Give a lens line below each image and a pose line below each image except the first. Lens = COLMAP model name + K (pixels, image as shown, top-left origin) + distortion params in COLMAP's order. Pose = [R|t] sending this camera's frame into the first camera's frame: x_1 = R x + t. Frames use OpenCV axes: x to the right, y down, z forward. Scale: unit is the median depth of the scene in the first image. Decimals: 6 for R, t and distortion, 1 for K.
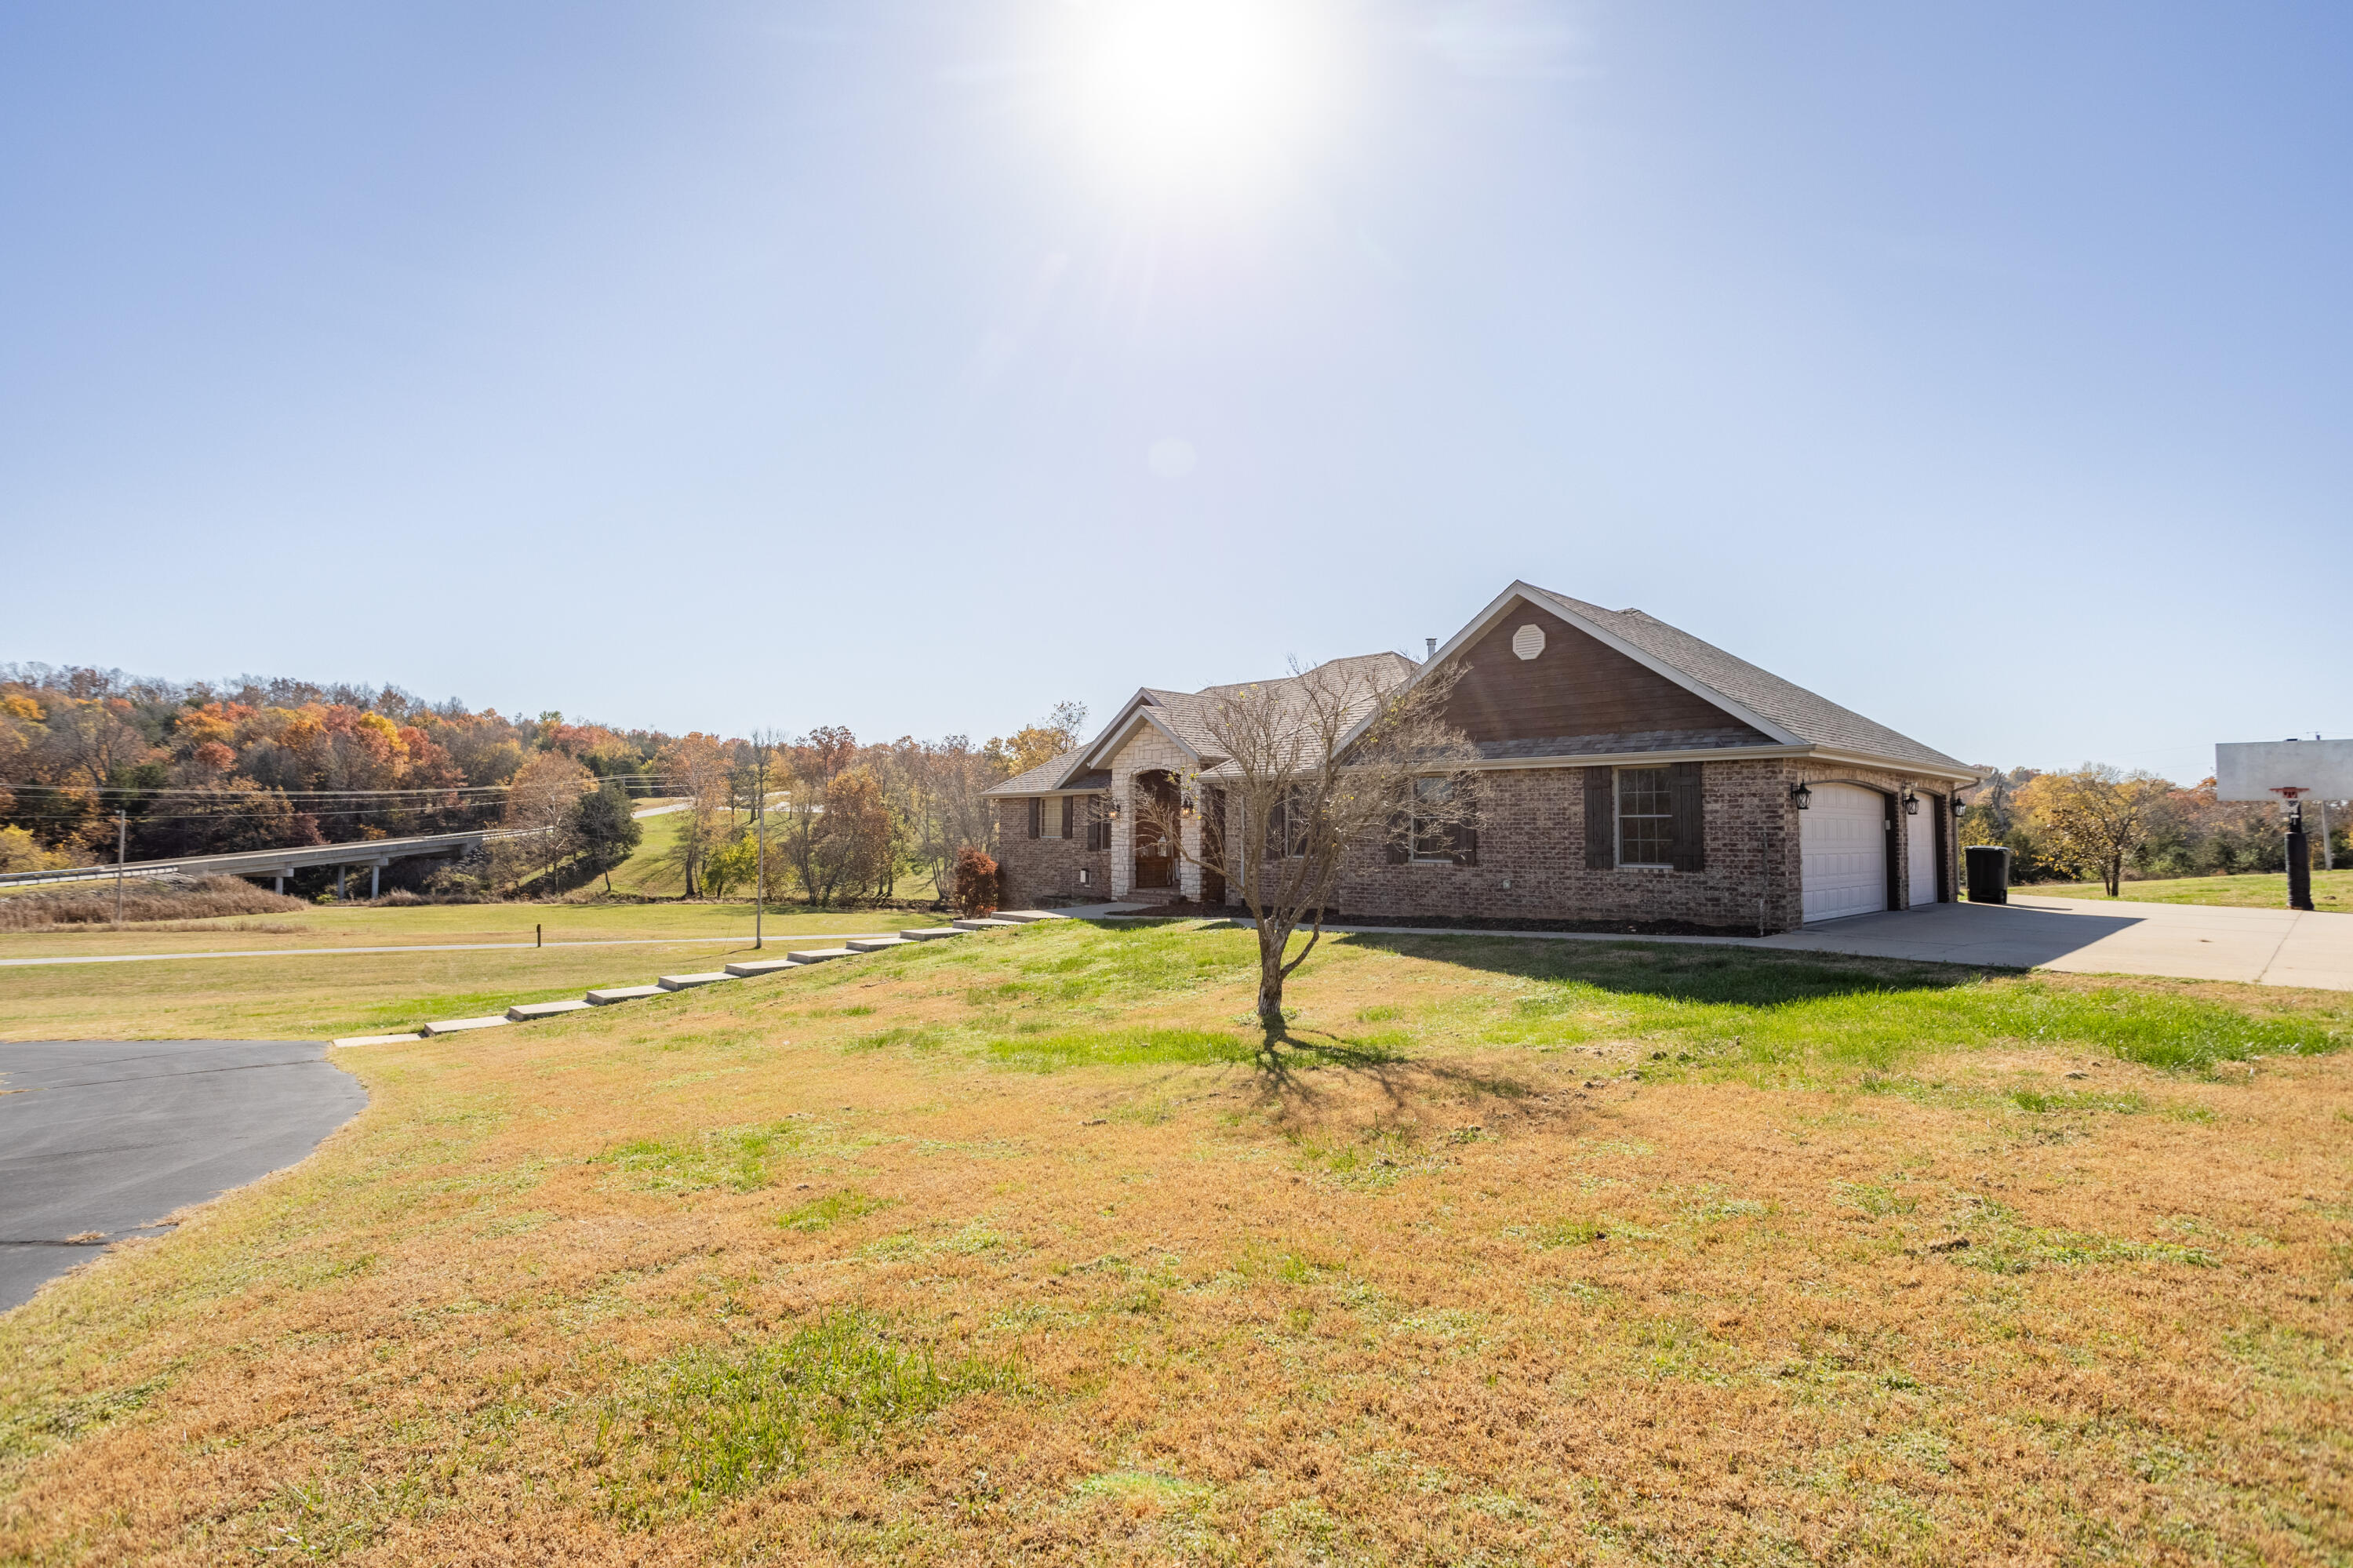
lens RADIAL K [[1134.9, 0, 1157.8], [0, 1134.9, 763.7], [0, 0, 1]] dist [-0.064254, 0.045790]
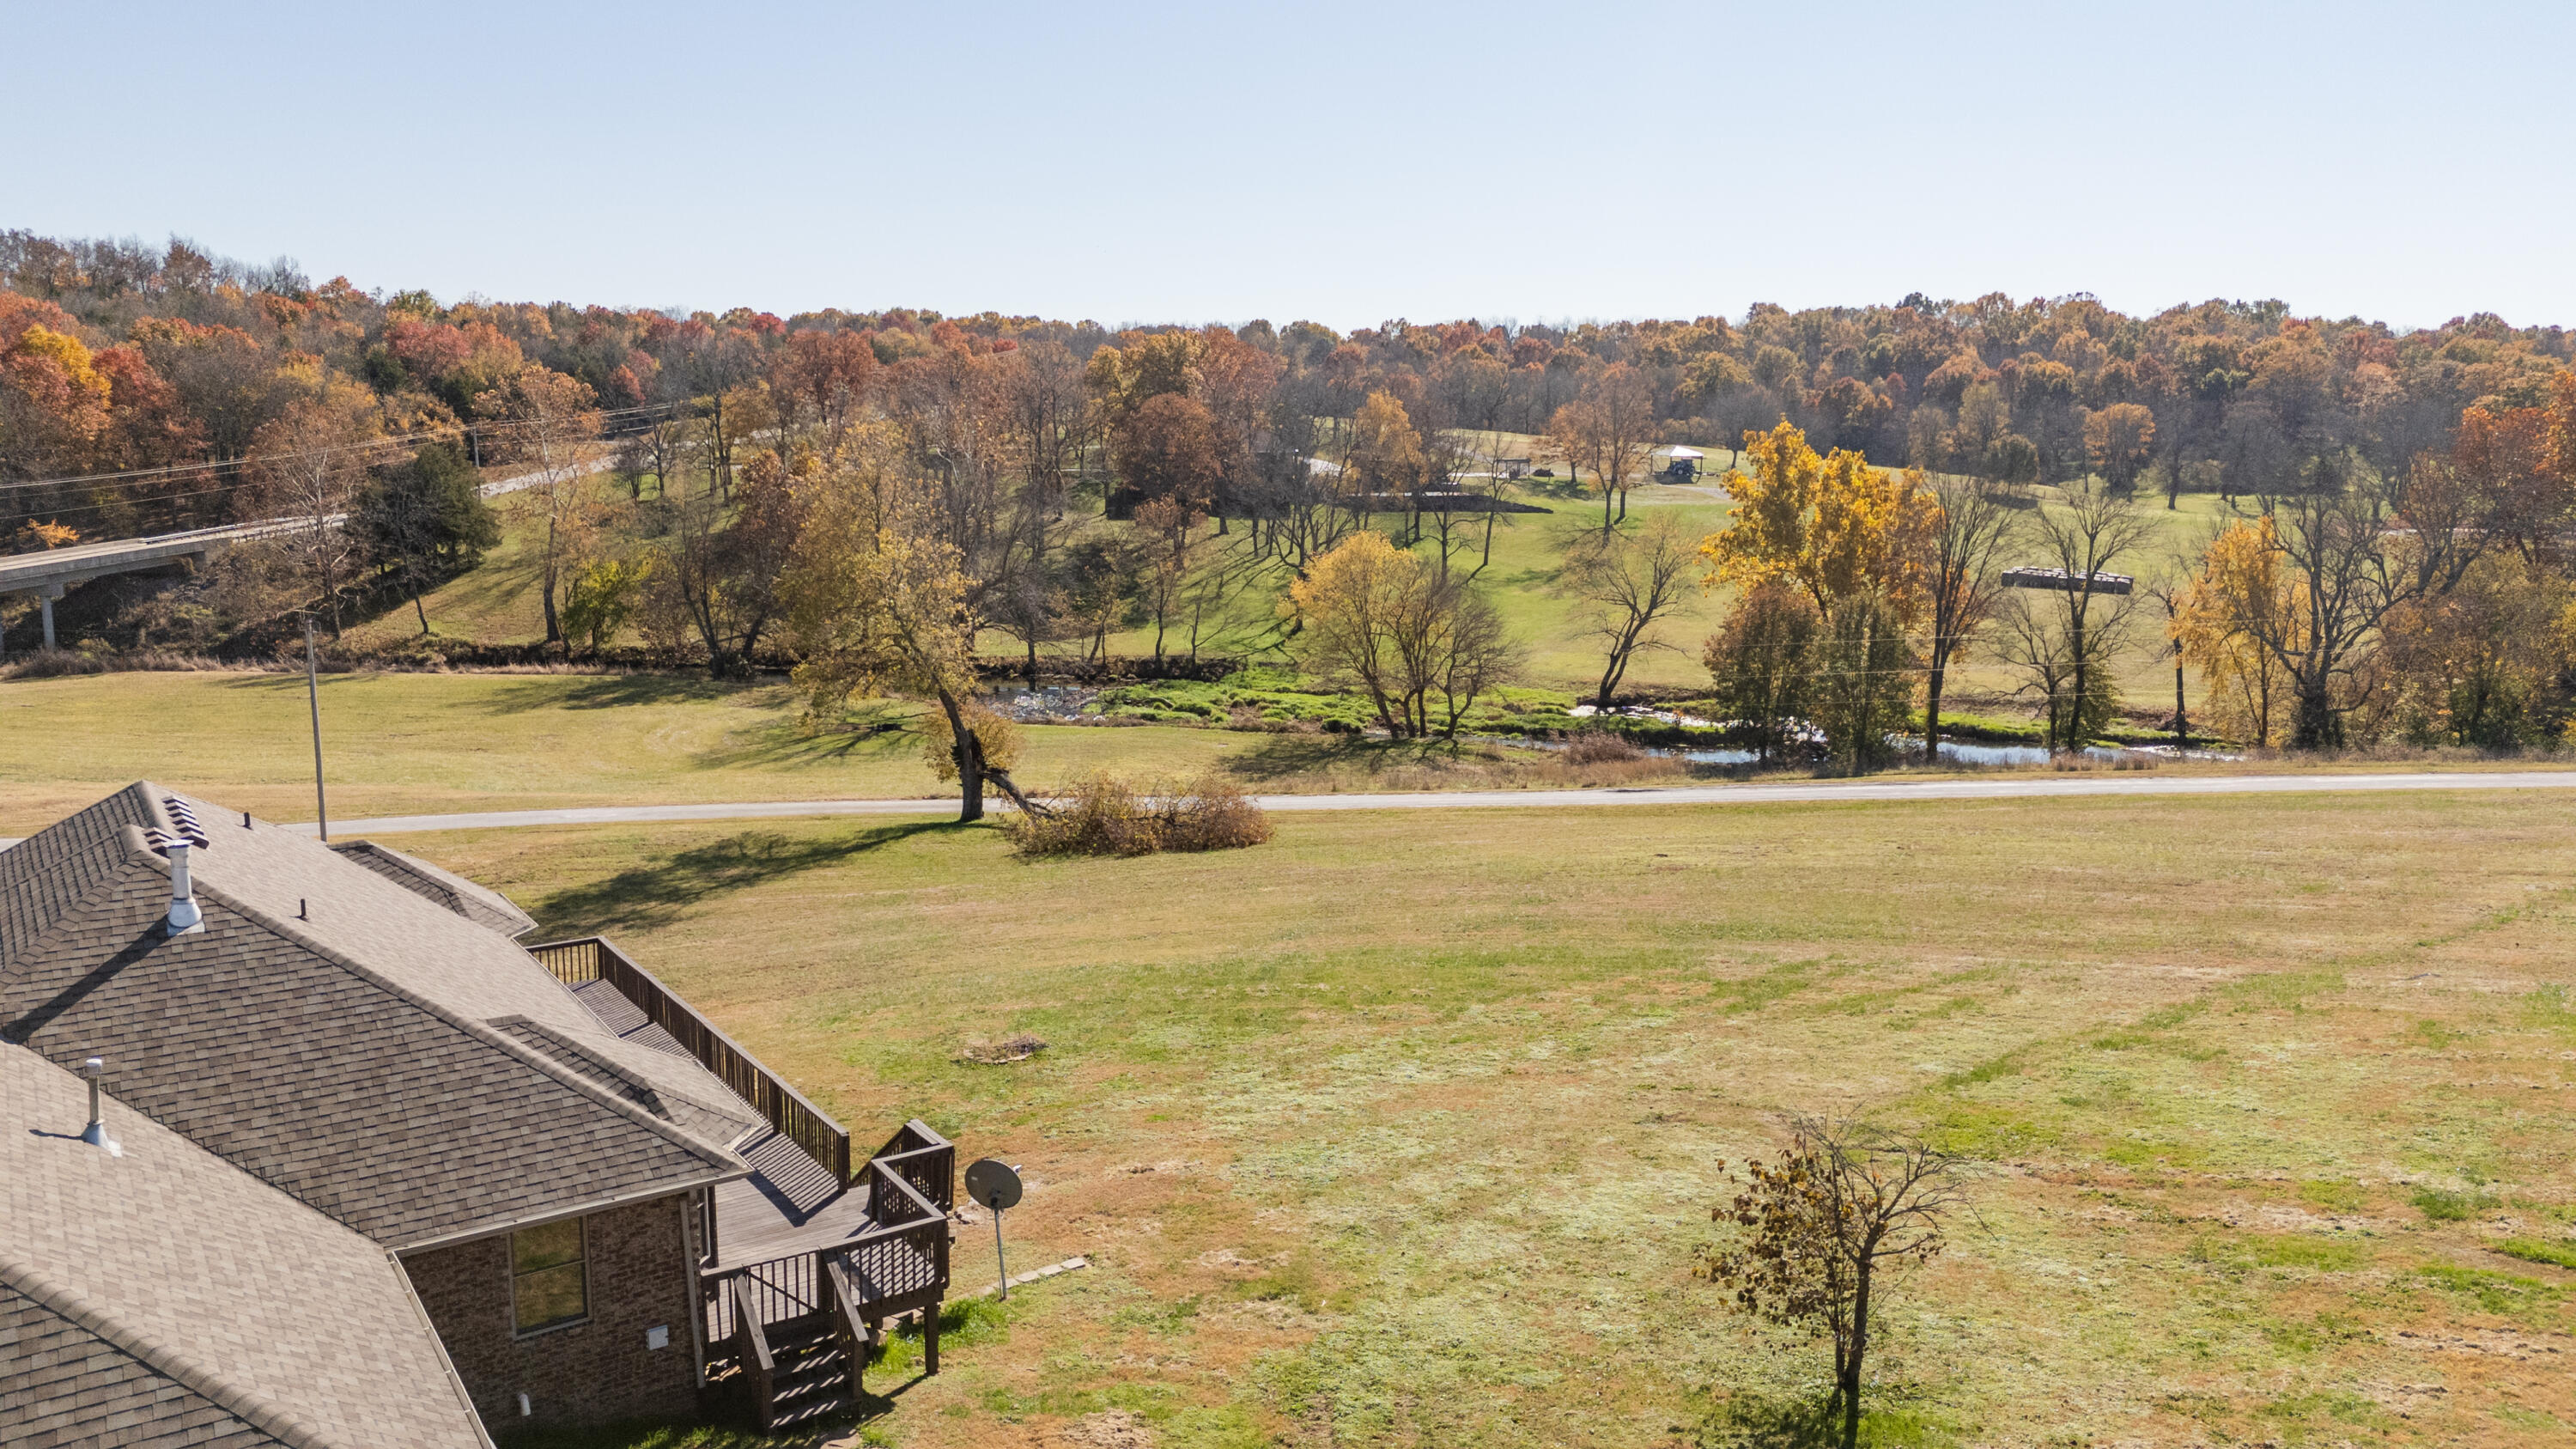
lens RADIAL K [[1889.0, 0, 1300.1], [0, 1889.0, 724.5], [0, 0, 1]] dist [0.083339, -0.092098]
pose [[0.988758, 0.019532, -0.148245, 0.138740], [0.012648, 0.976953, 0.213078, -0.055026], [0.148990, -0.212558, 0.965723, 0.054686]]
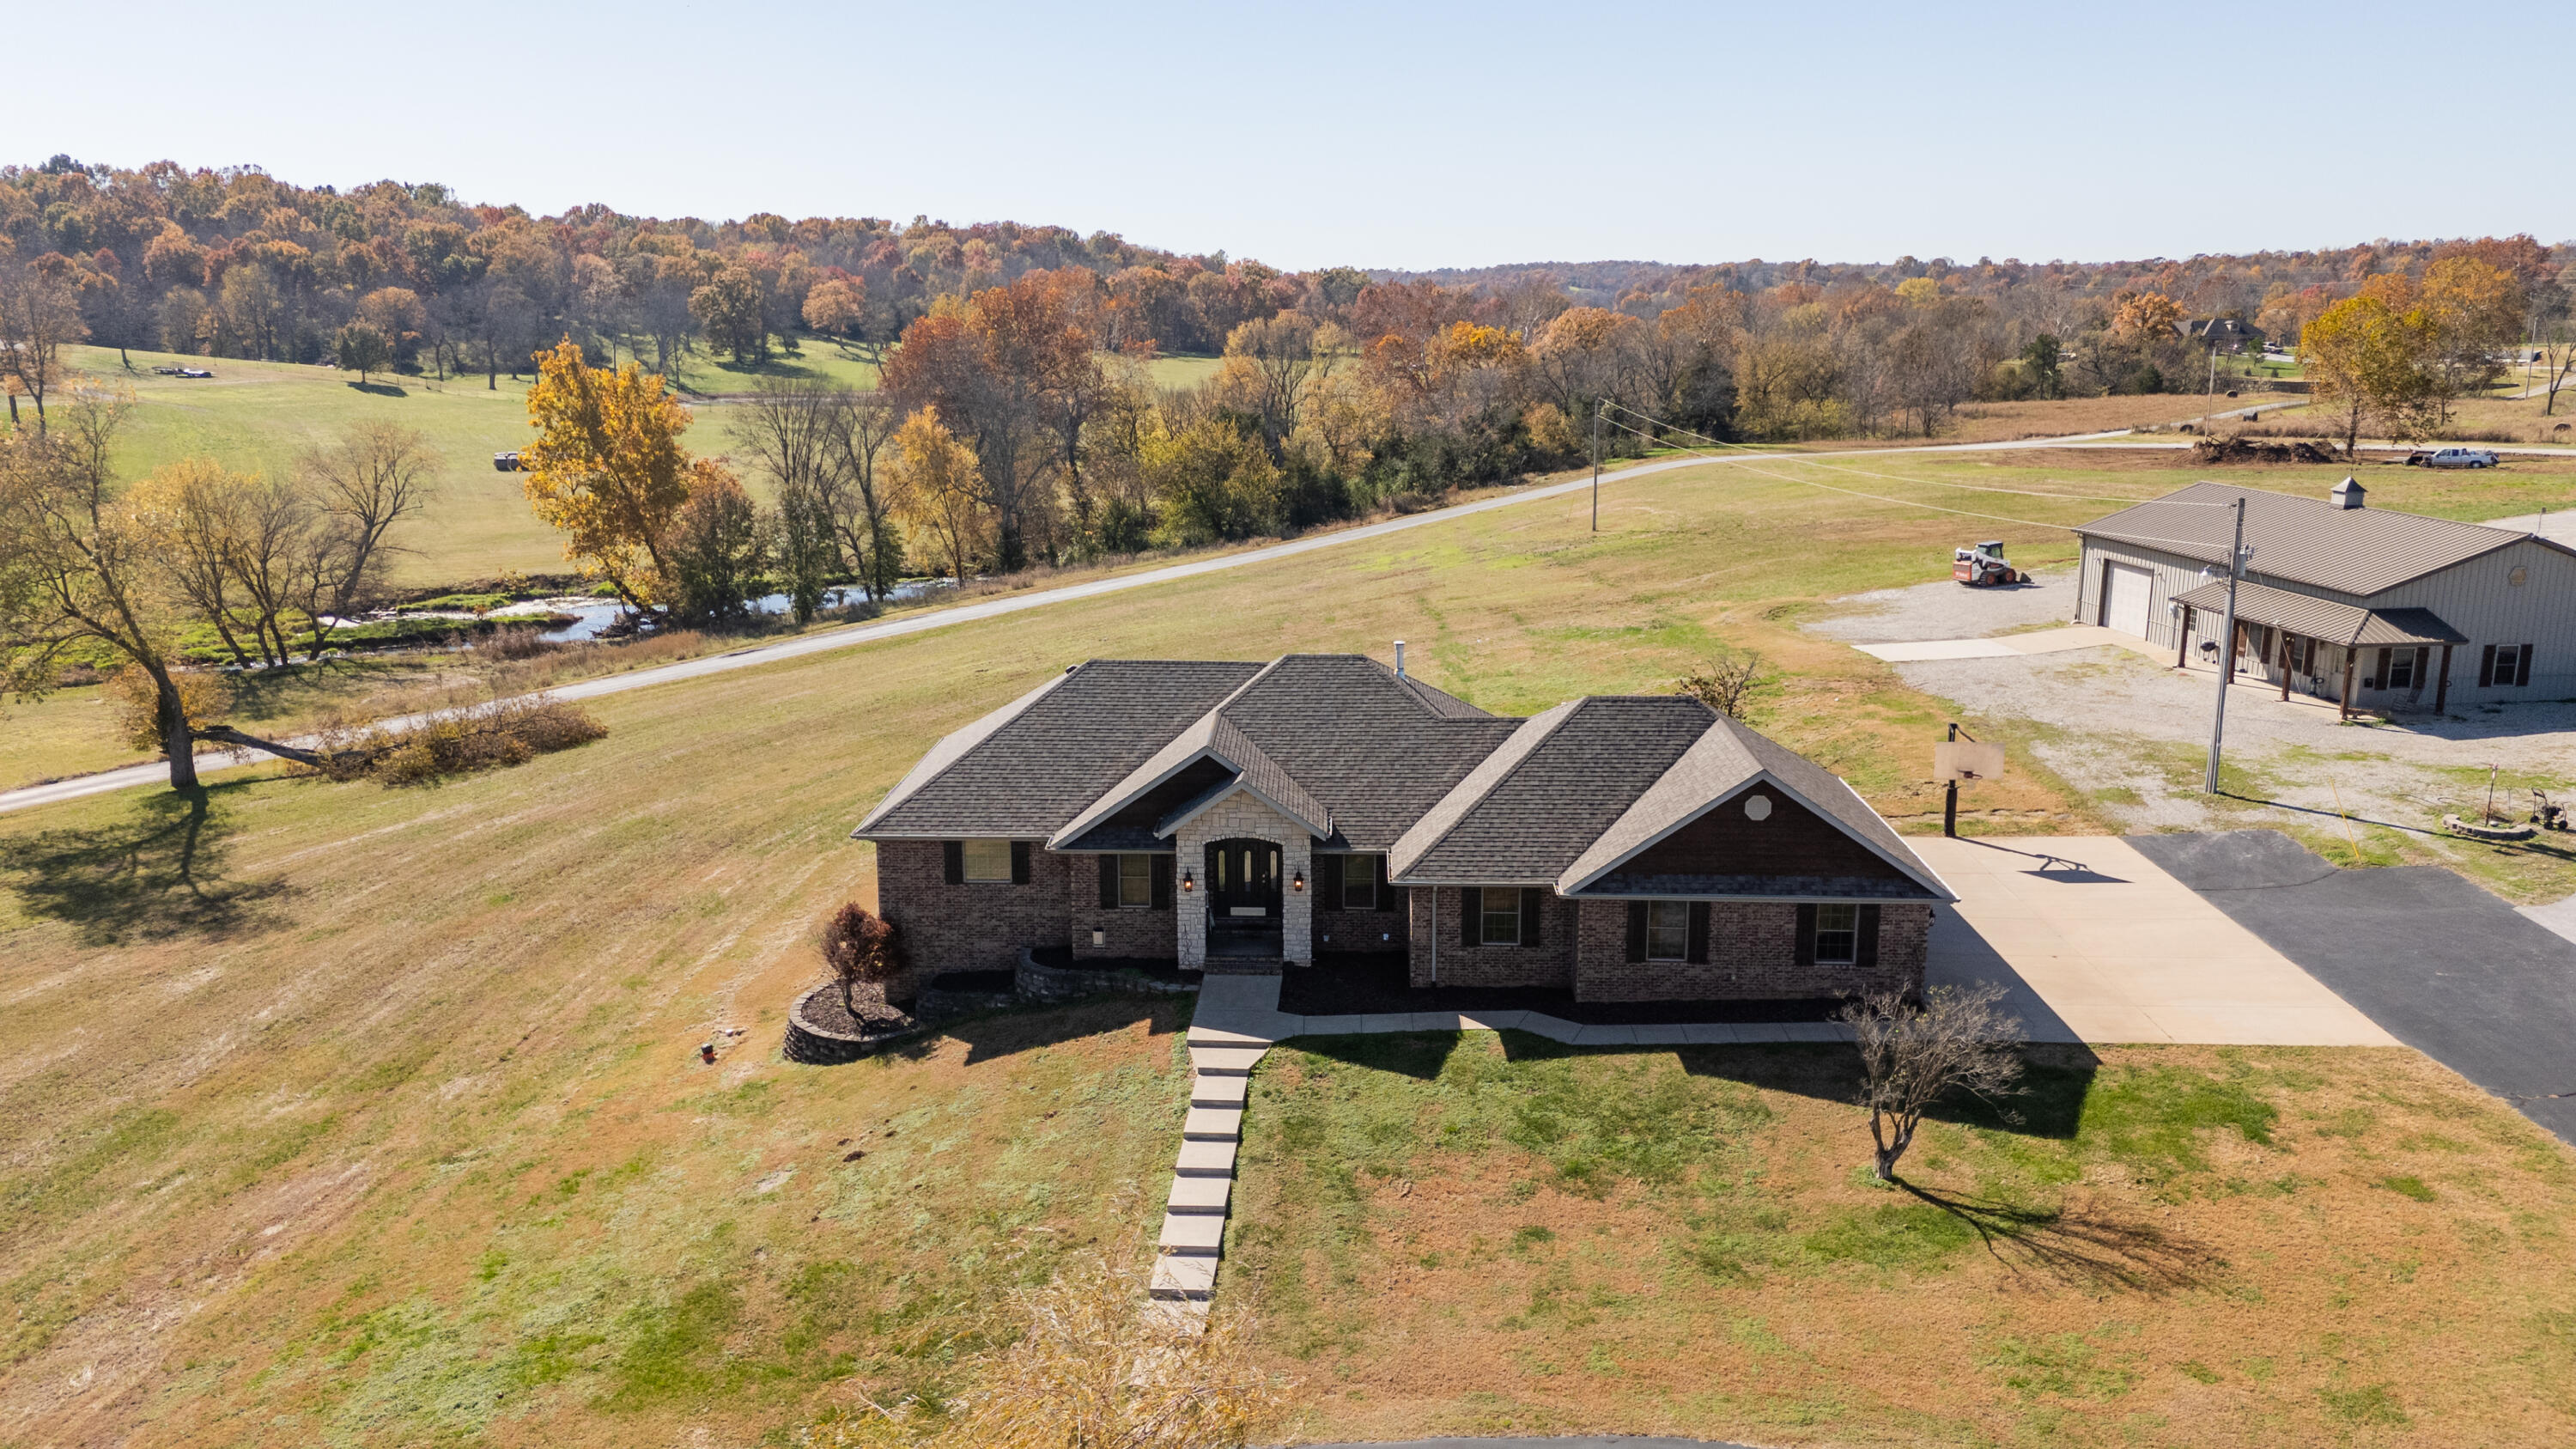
lens RADIAL K [[1889.0, 0, 1300.1], [0, 1889.0, 724.5], [0, 0, 1]] dist [0.083339, -0.092098]
pose [[0.705607, -0.159707, 0.690371, -0.167582], [-0.040082, 0.963715, 0.263907, -0.080370], [-0.707469, -0.213886, 0.673603, -0.007766]]
